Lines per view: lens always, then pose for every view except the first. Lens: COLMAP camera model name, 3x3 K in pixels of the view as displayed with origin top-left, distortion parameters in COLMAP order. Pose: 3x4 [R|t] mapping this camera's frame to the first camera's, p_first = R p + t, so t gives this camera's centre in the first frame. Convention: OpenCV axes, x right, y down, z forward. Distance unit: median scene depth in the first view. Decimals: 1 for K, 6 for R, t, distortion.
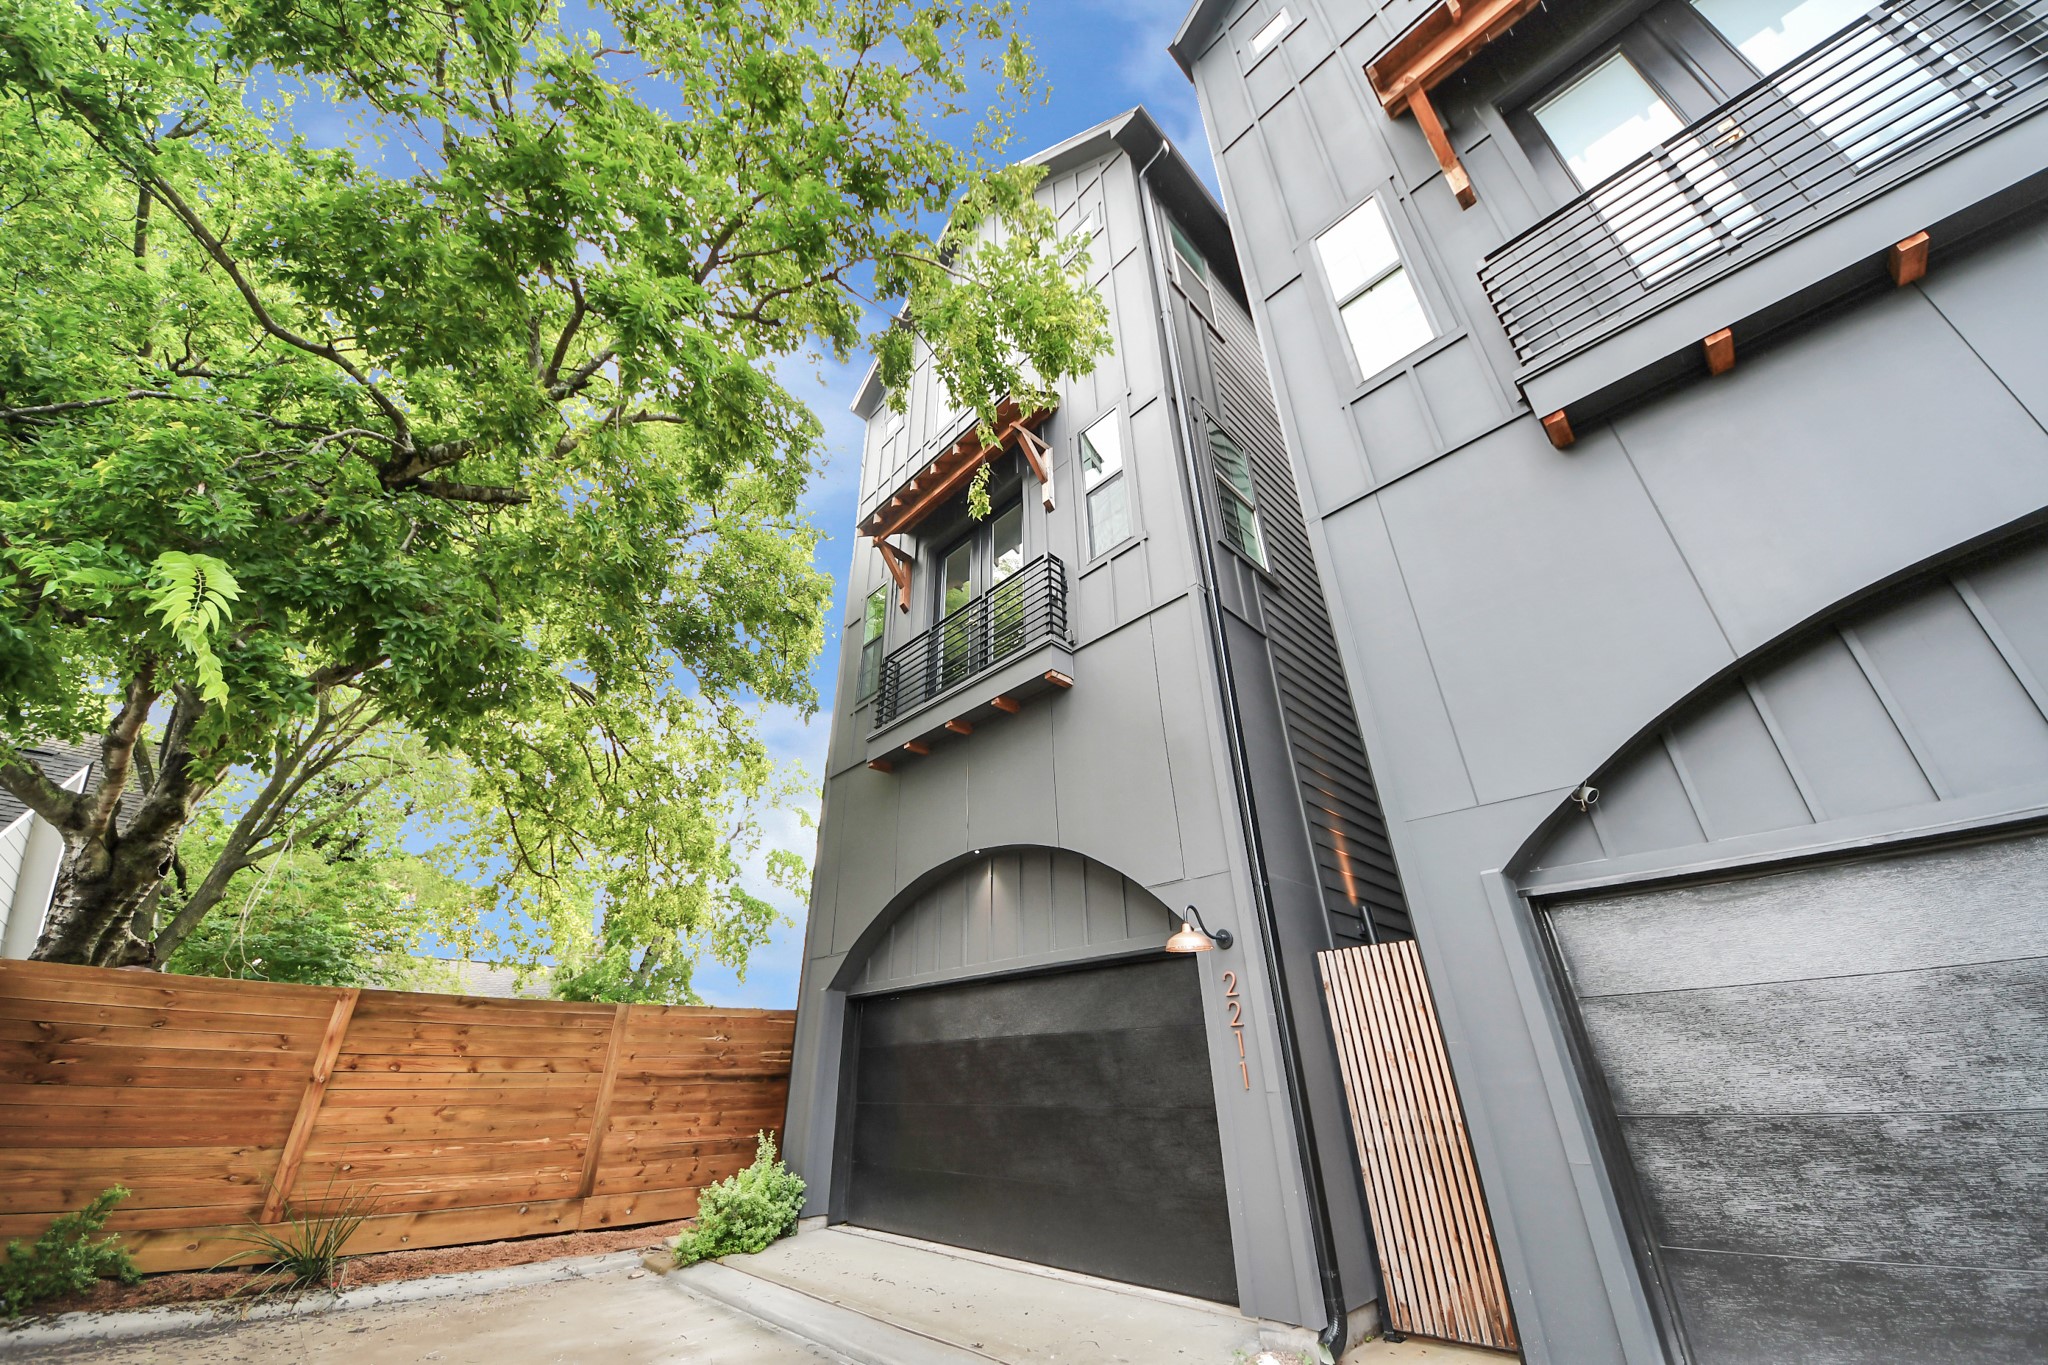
lens RADIAL K [[743.8, 0, 1020.4], [0, 743.8, 673.7], [0, 0, 1]] dist [0.007006, -0.008558]
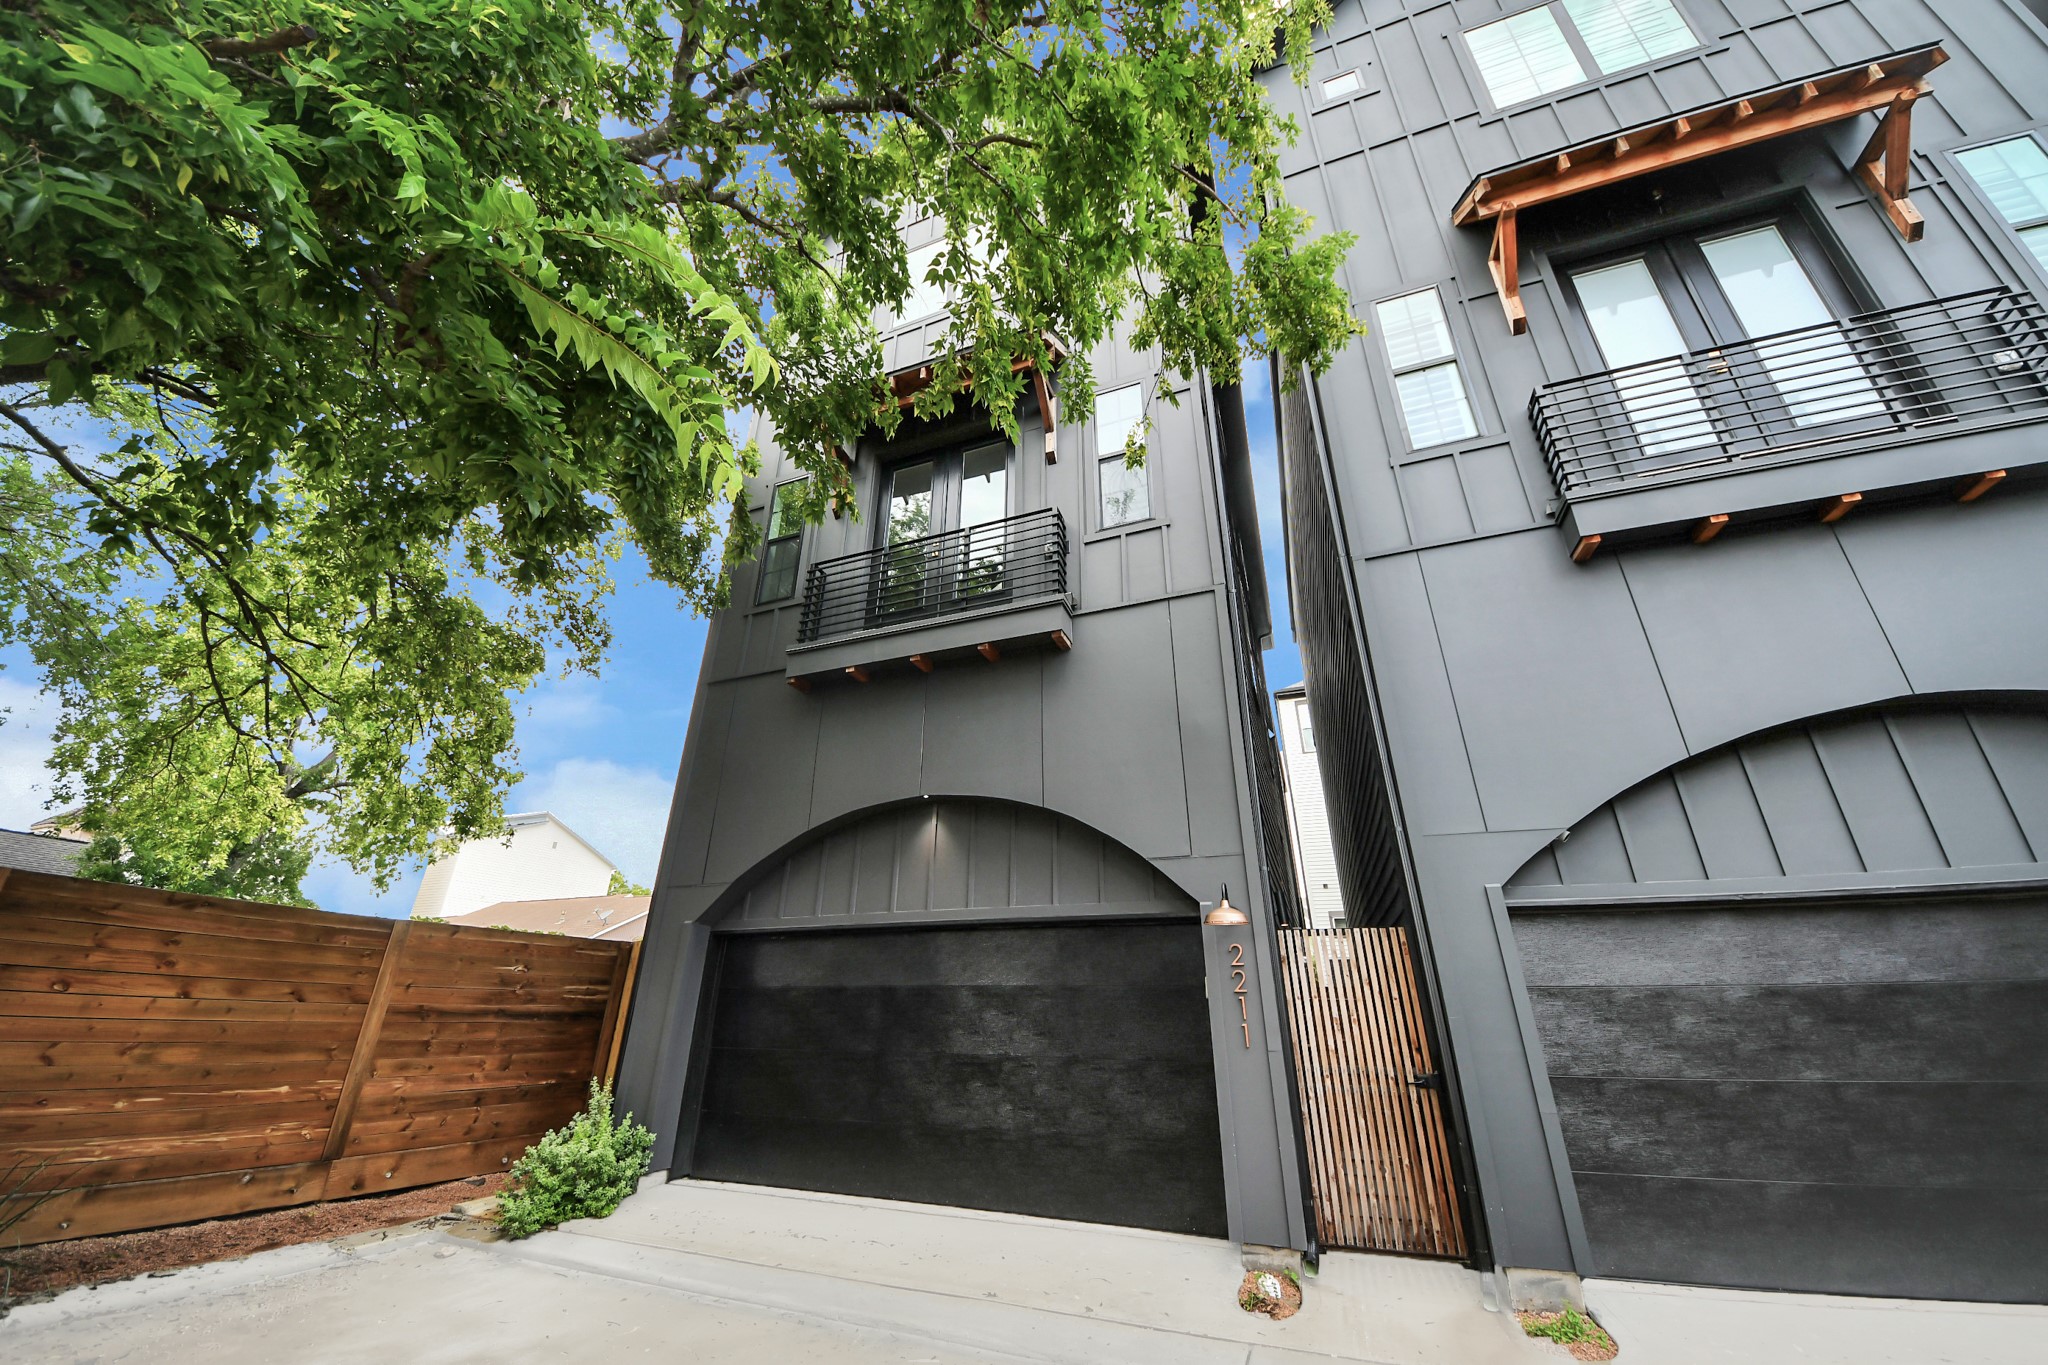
lens RADIAL K [[748.8, 0, 1024.0], [0, 748.8, 682.5], [0, 0, 1]] dist [-0.001409, -0.005531]
pose [[0.904320, 0.197404, 0.378465, -0.337352], [-0.225857, 0.973640, 0.031828, 0.039167], [-0.362206, -0.114262, 0.925068, 0.092229]]
